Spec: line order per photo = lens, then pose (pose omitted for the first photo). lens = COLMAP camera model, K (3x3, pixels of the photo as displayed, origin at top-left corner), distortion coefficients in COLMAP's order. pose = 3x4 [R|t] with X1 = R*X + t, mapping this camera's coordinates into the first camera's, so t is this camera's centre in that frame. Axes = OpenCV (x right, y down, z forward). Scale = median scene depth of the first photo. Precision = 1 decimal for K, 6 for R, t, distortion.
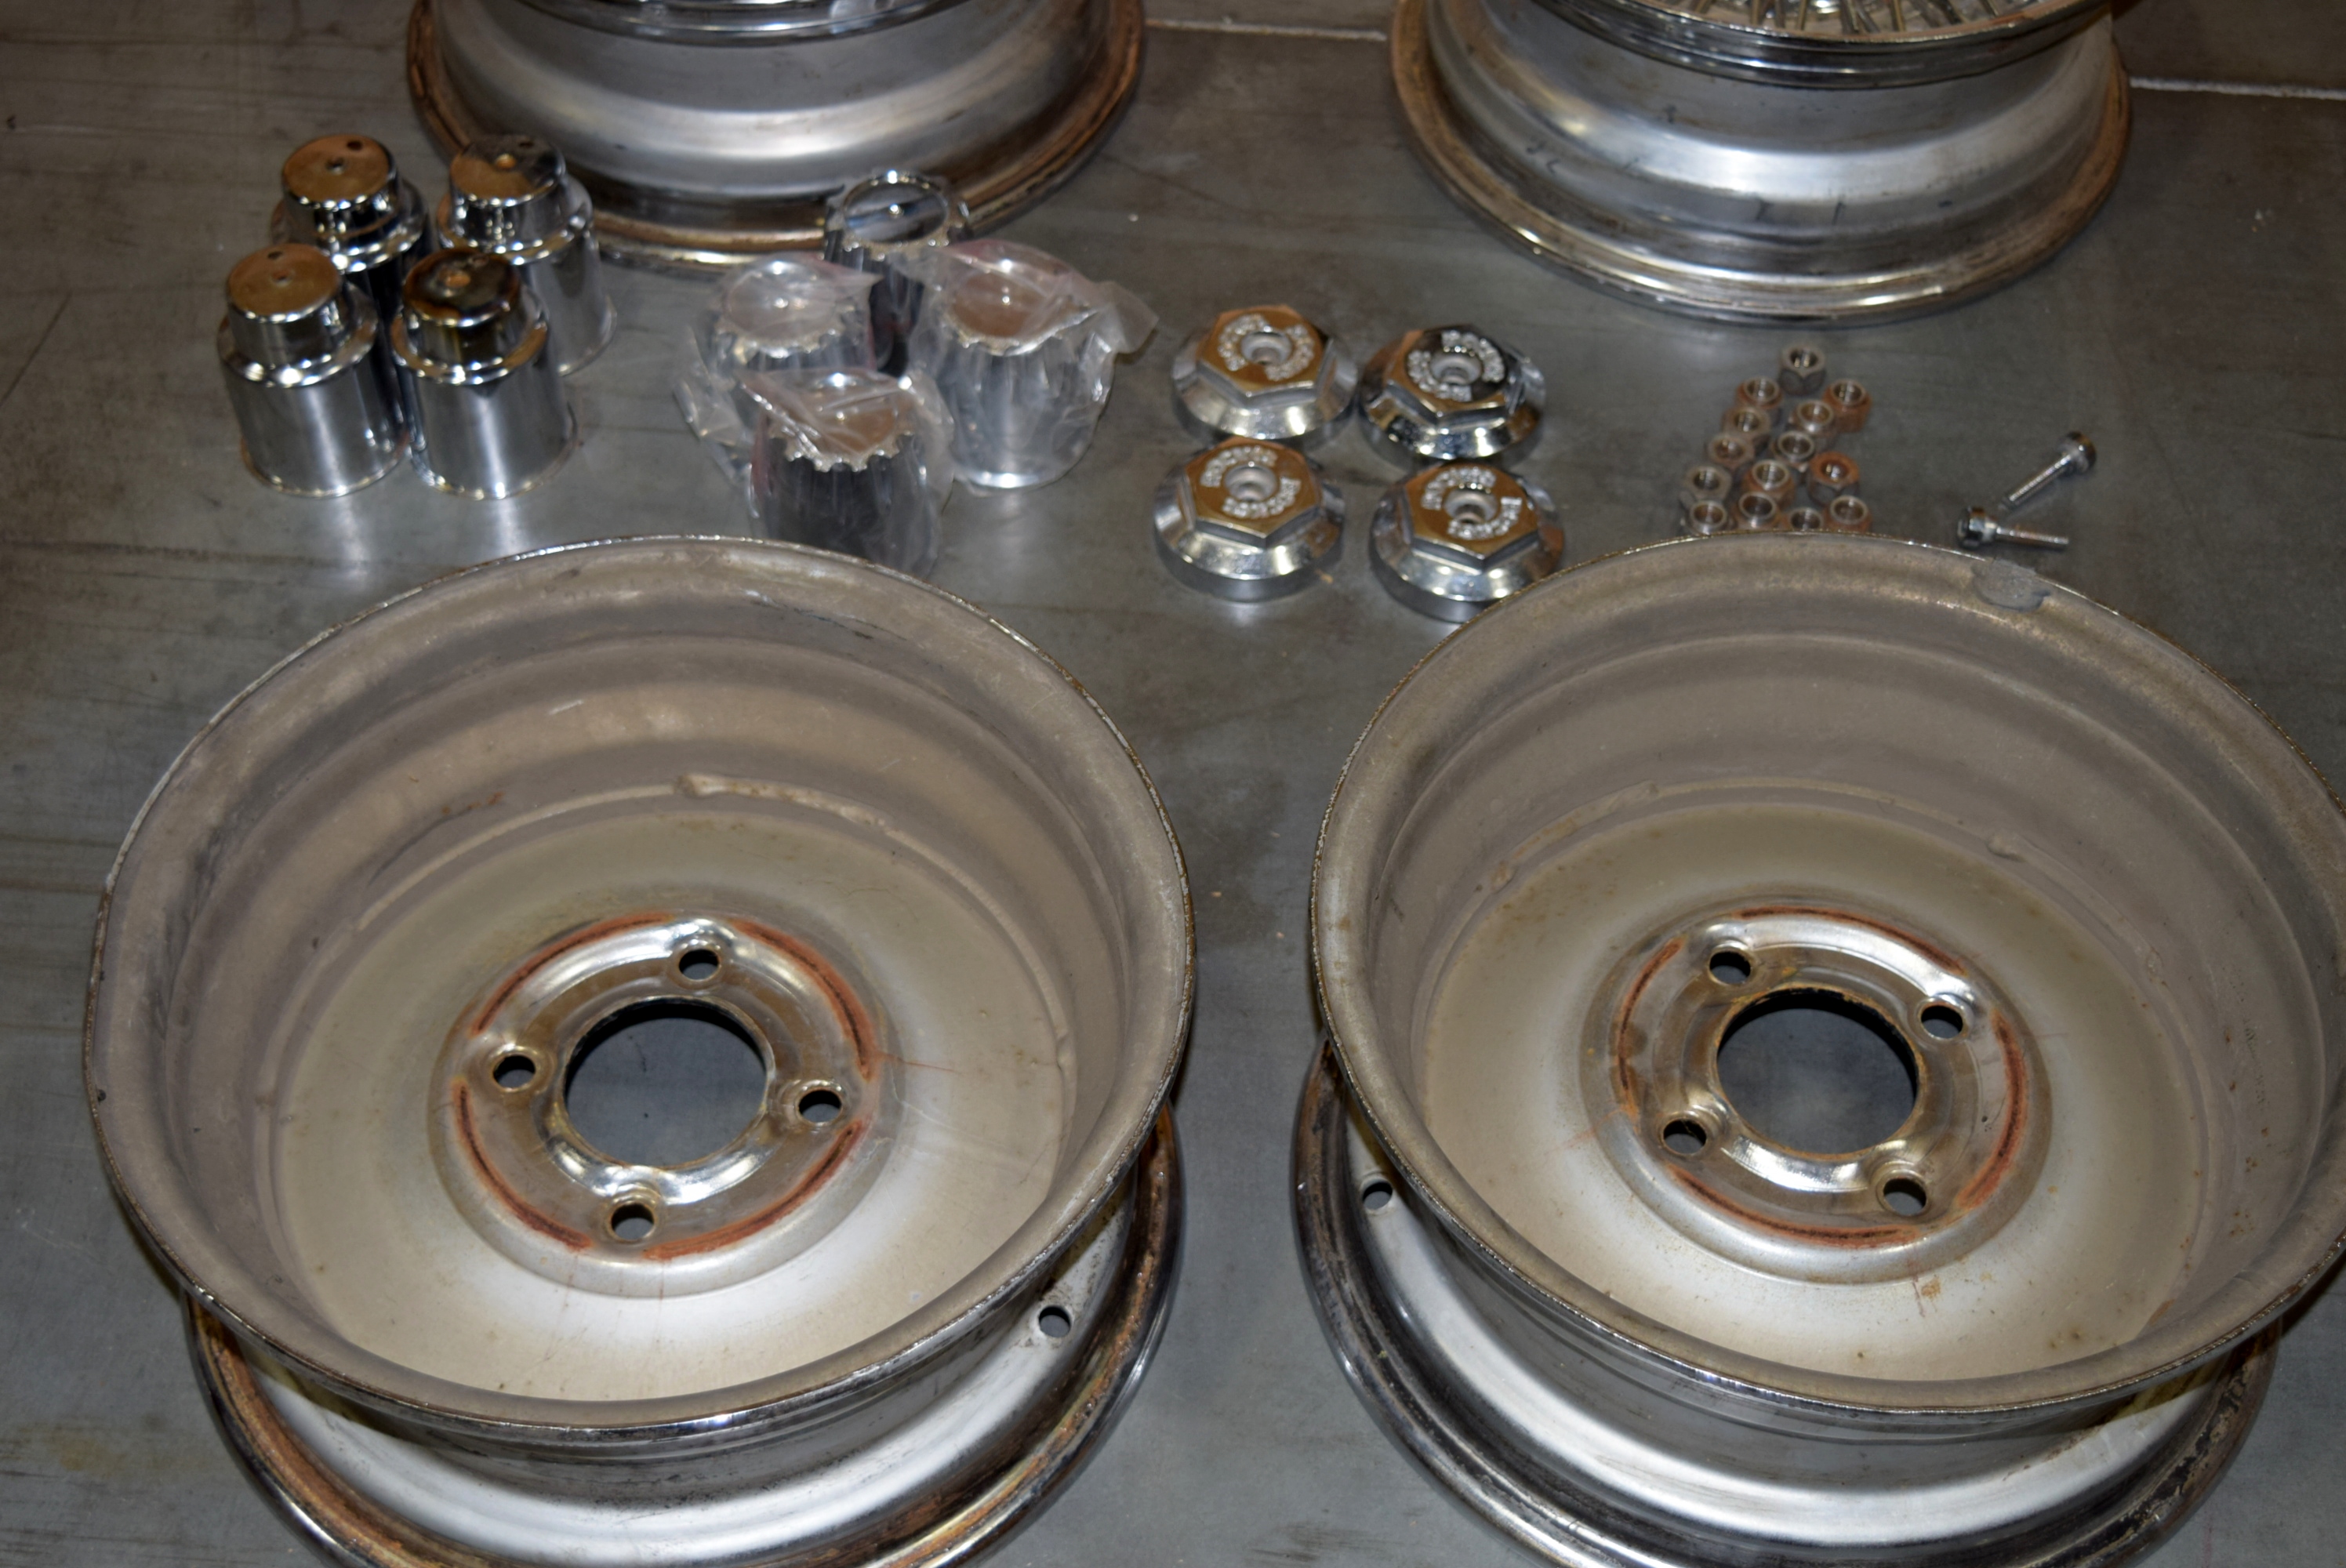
lens RADIAL K [[3312.6, 0, 1149.2], [0, 3312.6, 844.4], [0, 0, 1]] dist [-0.044055, 0.000000]
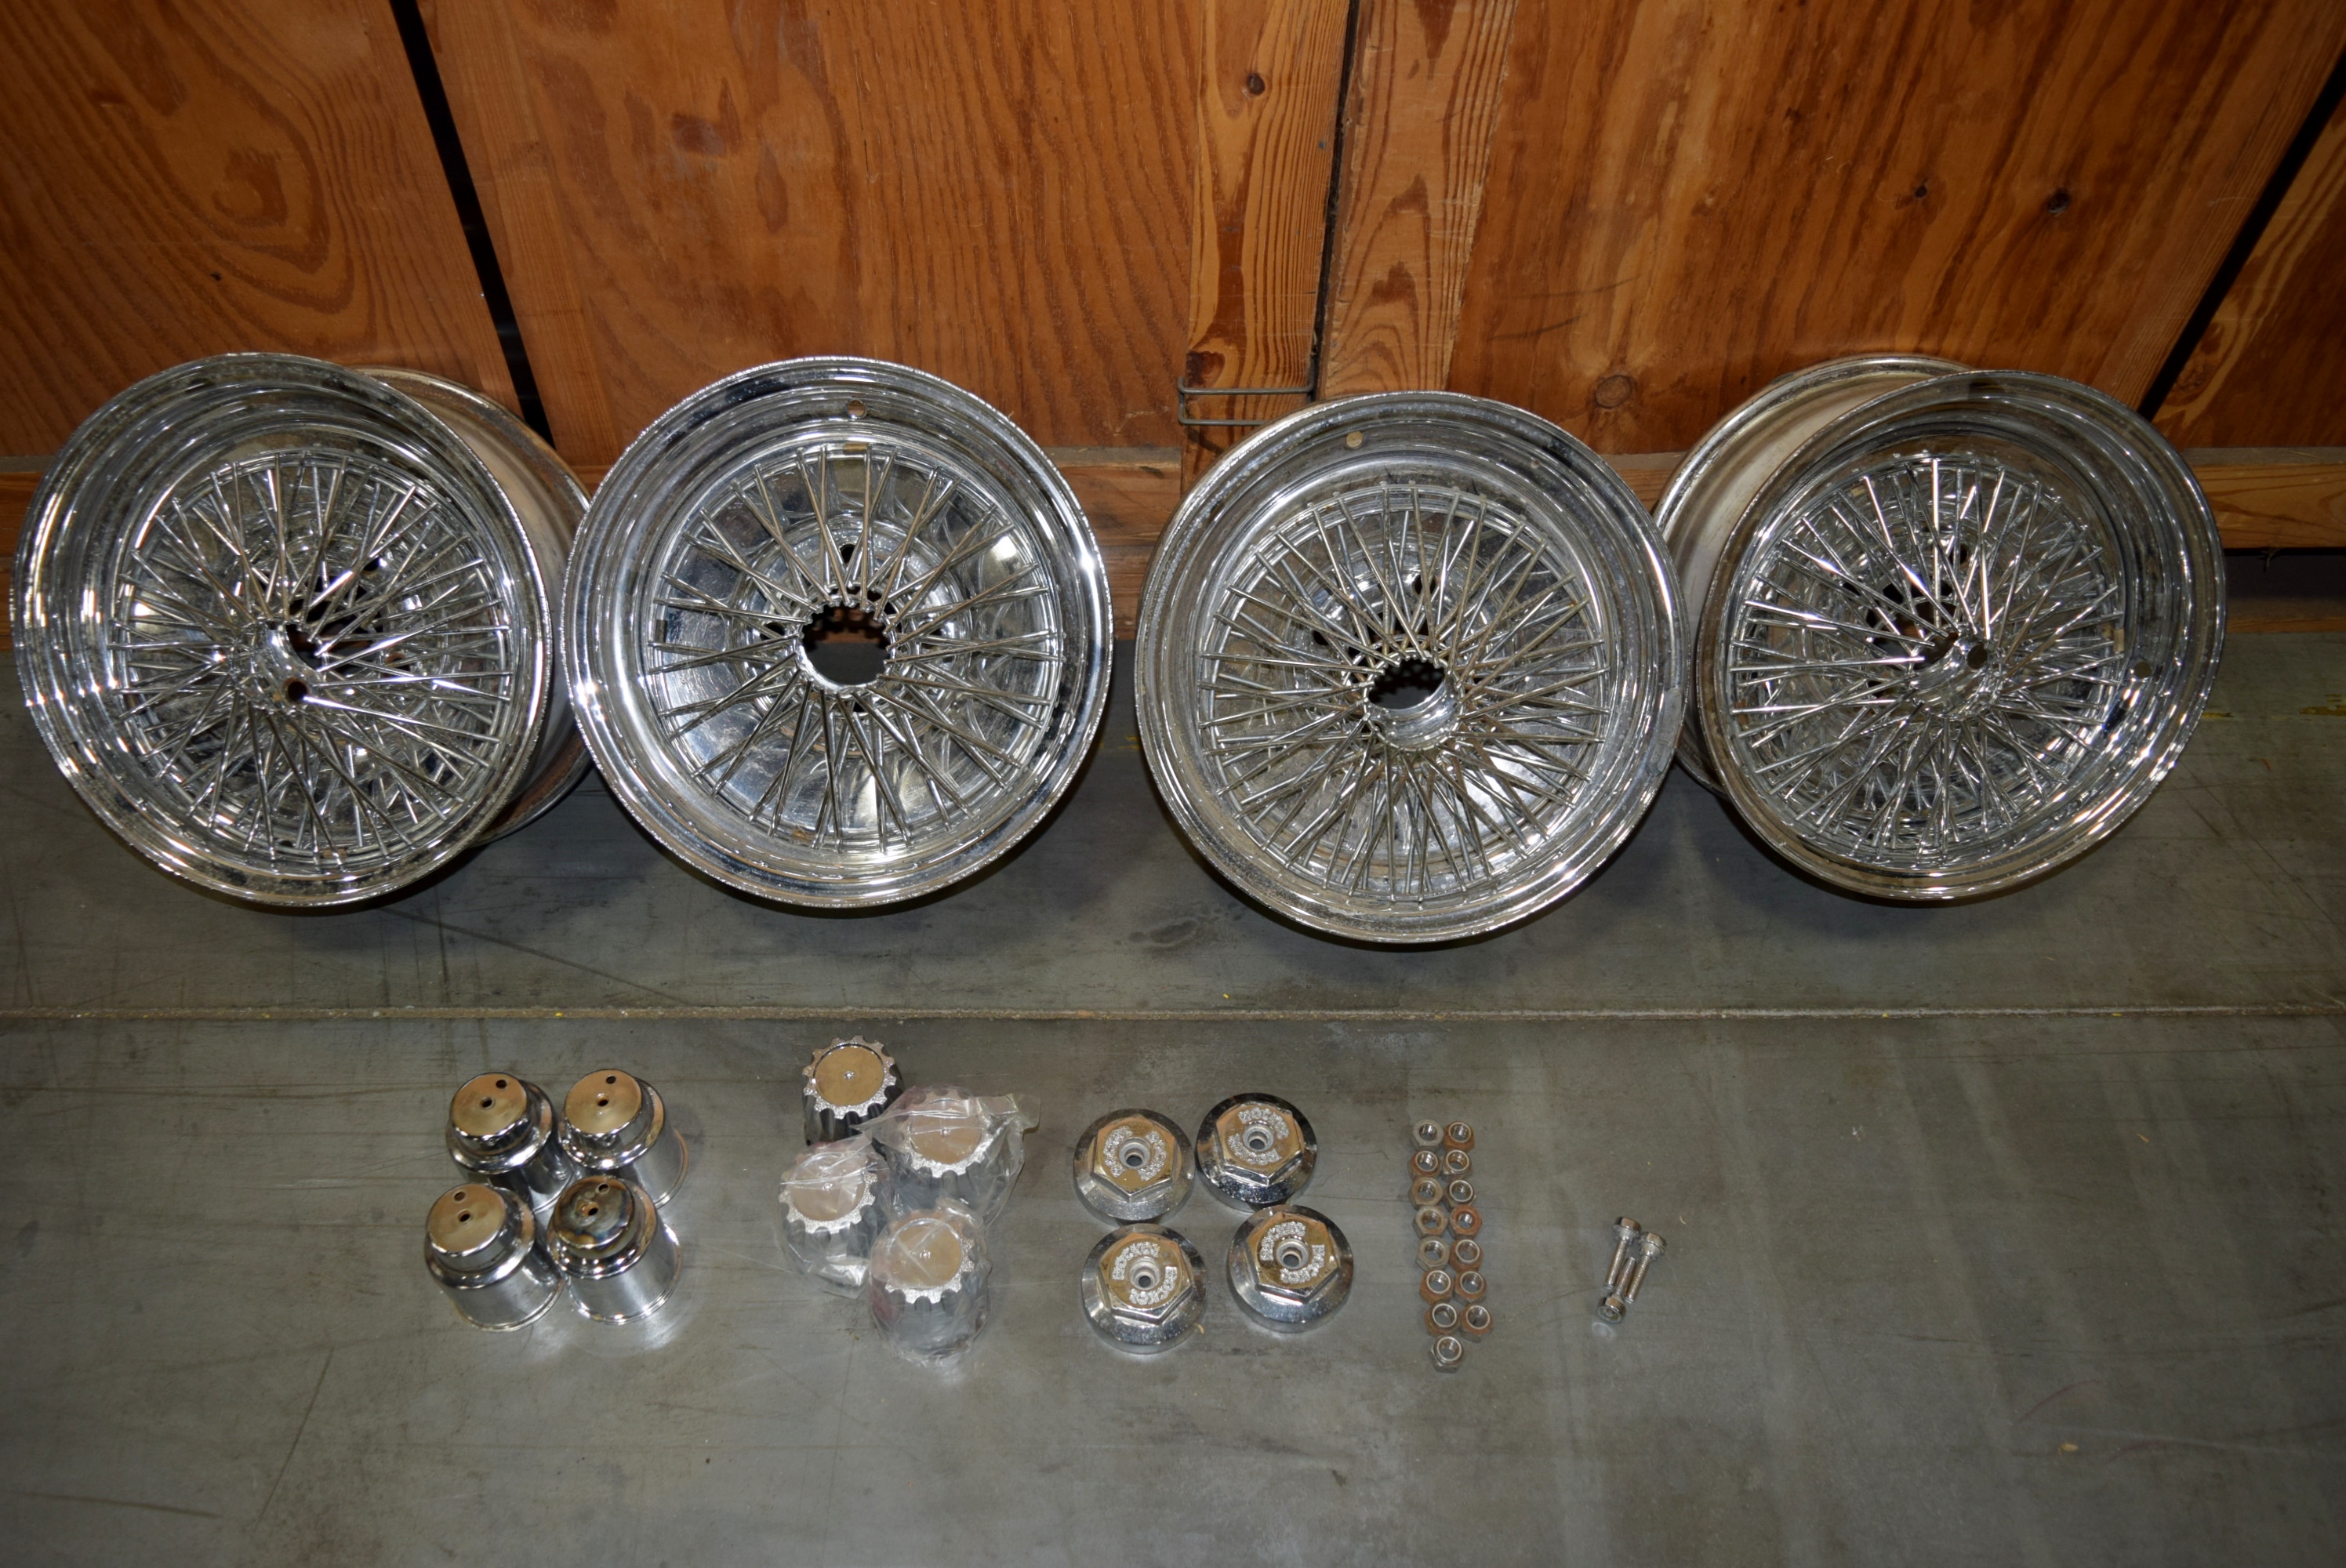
lens RADIAL K [[1835.3, 0, 1157.5], [0, 1835.3, 769.2], [0, 0, 1]] dist [-0.023445, 0.011734]
pose [[0.995358, -0.068831, 0.067266, -0.017996], [0.067598, 0.997503, 0.020444, -0.416625], [-0.068505, -0.015802, 0.997526, 0.222420]]
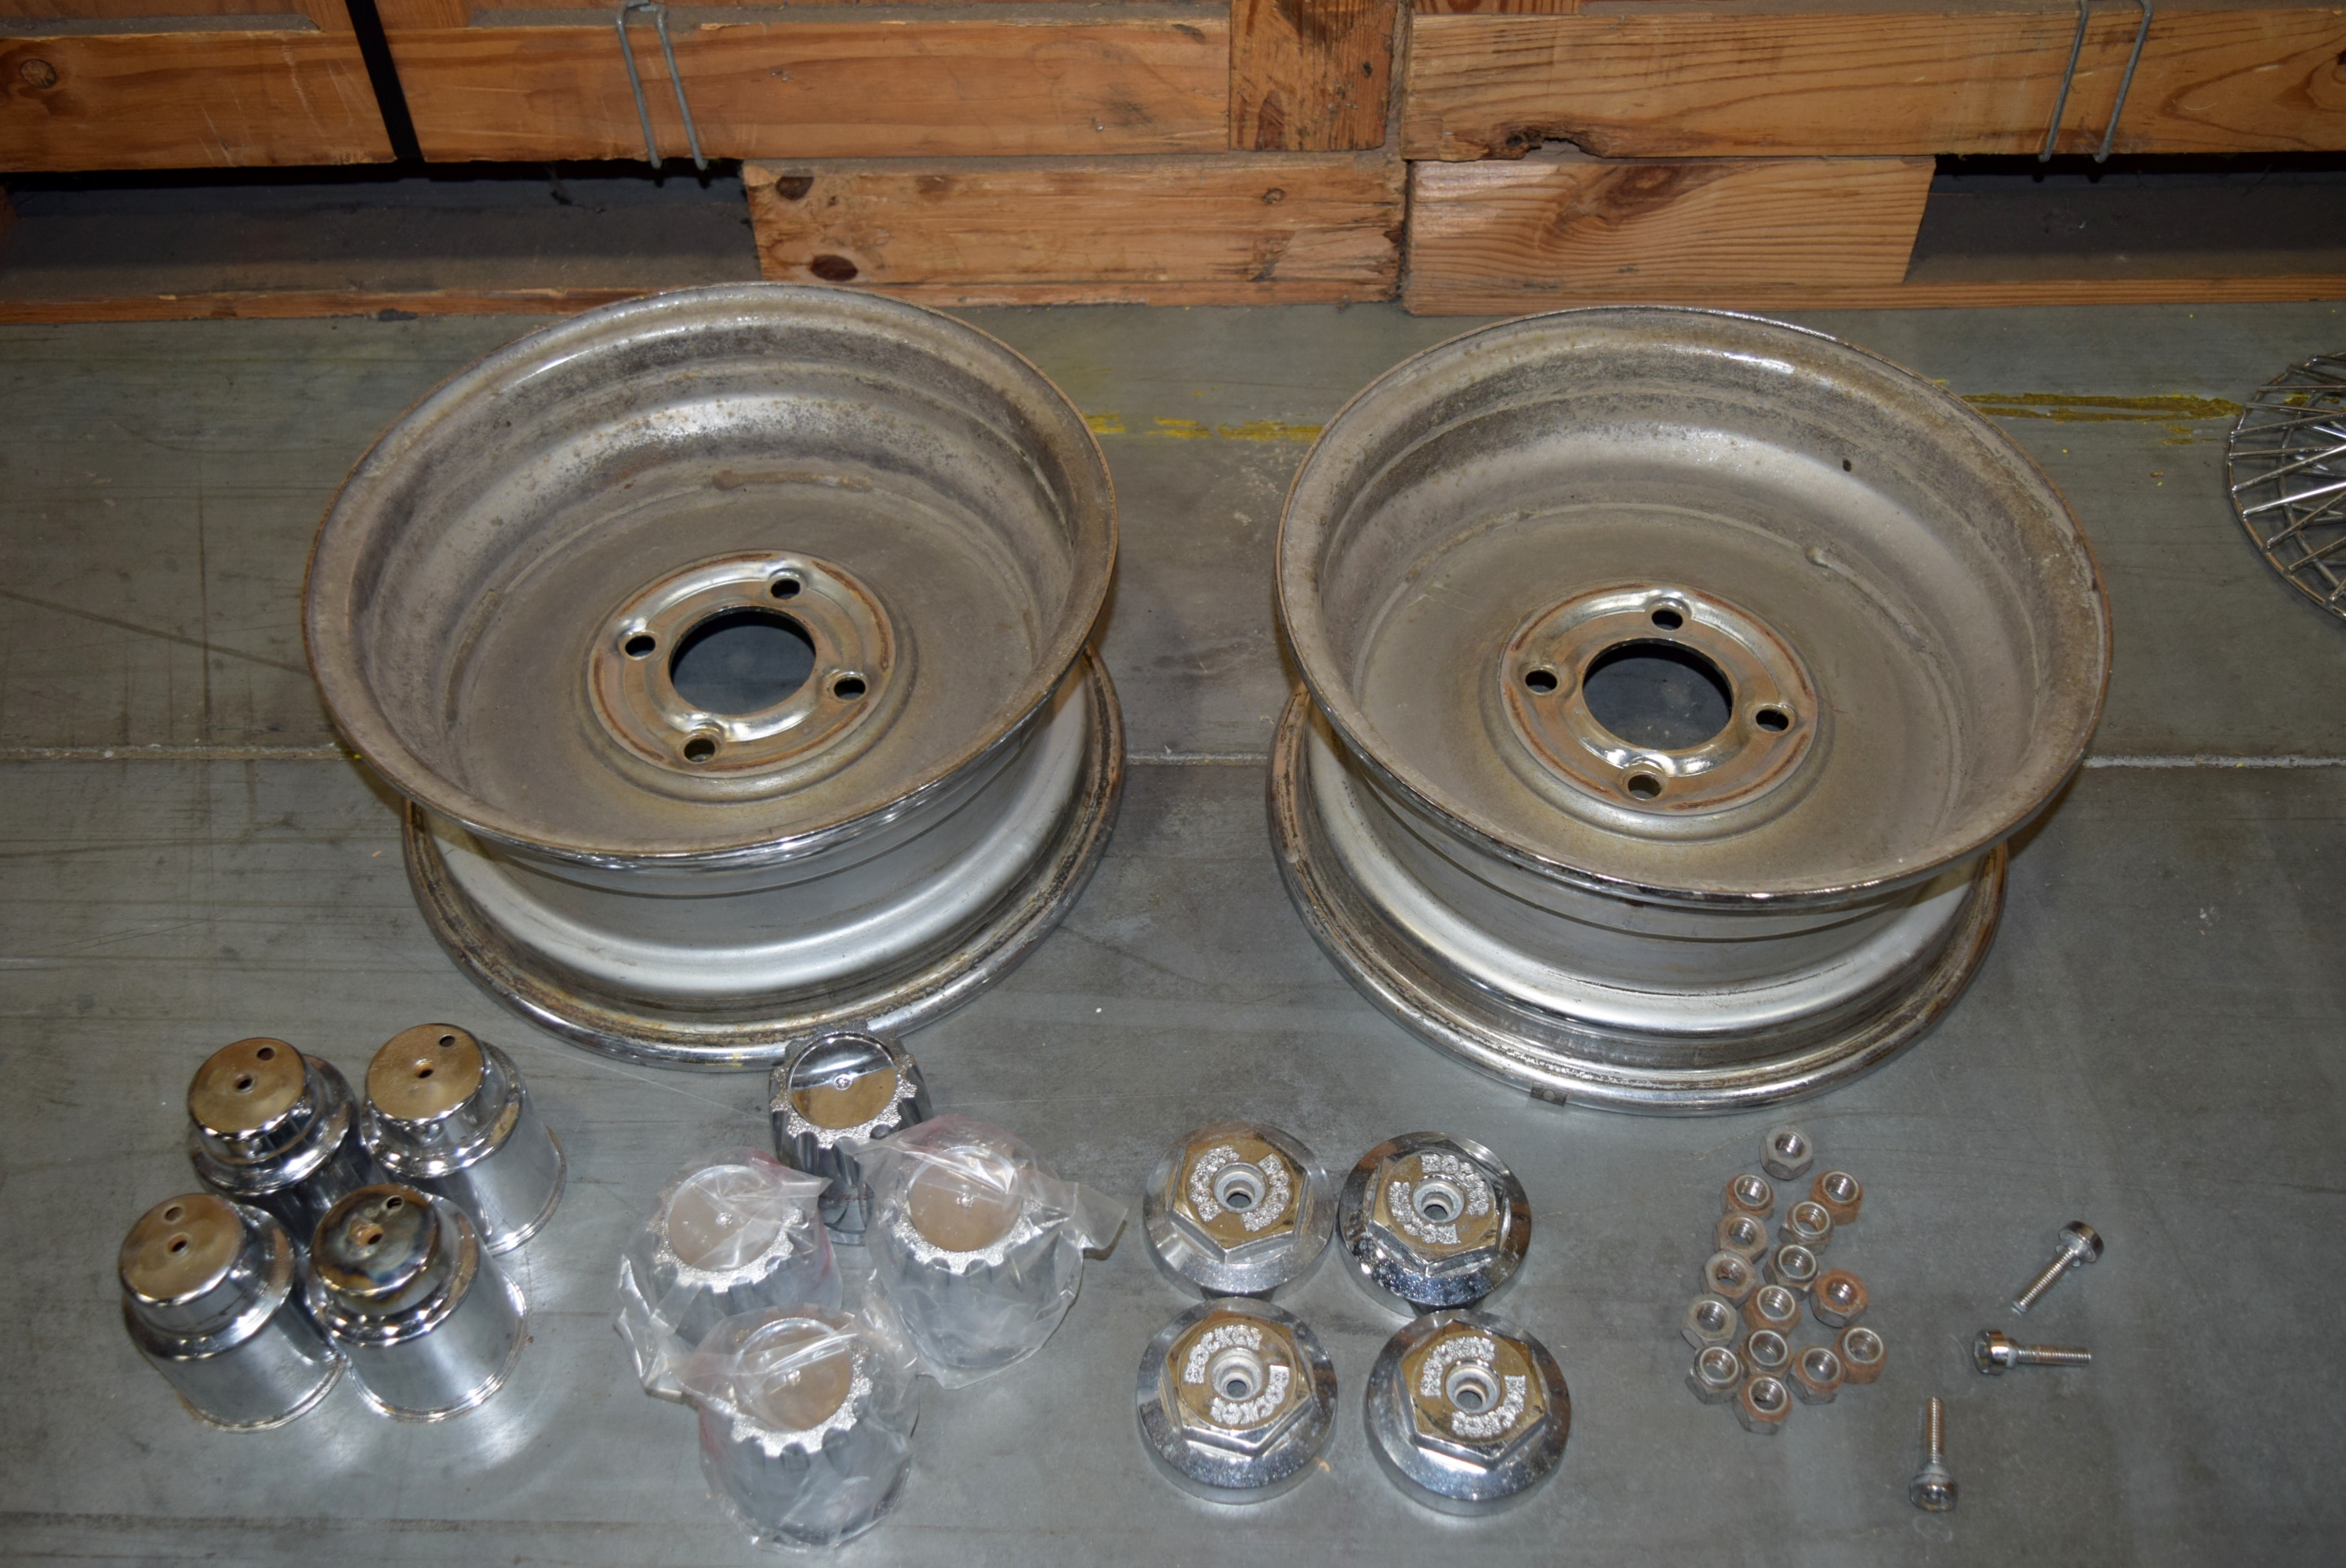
lens RADIAL K [[2164.9, 0, 1160.9], [0, 2164.9, 790.8], [0, 0, 1]] dist [-0.032269, 0.000000]
pose [[0.997521, -0.066166, 0.023948, 0.005094], [0.066289, 0.997791, -0.004399, -0.263796], [-0.023604, 0.005975, 0.999704, 0.371323]]
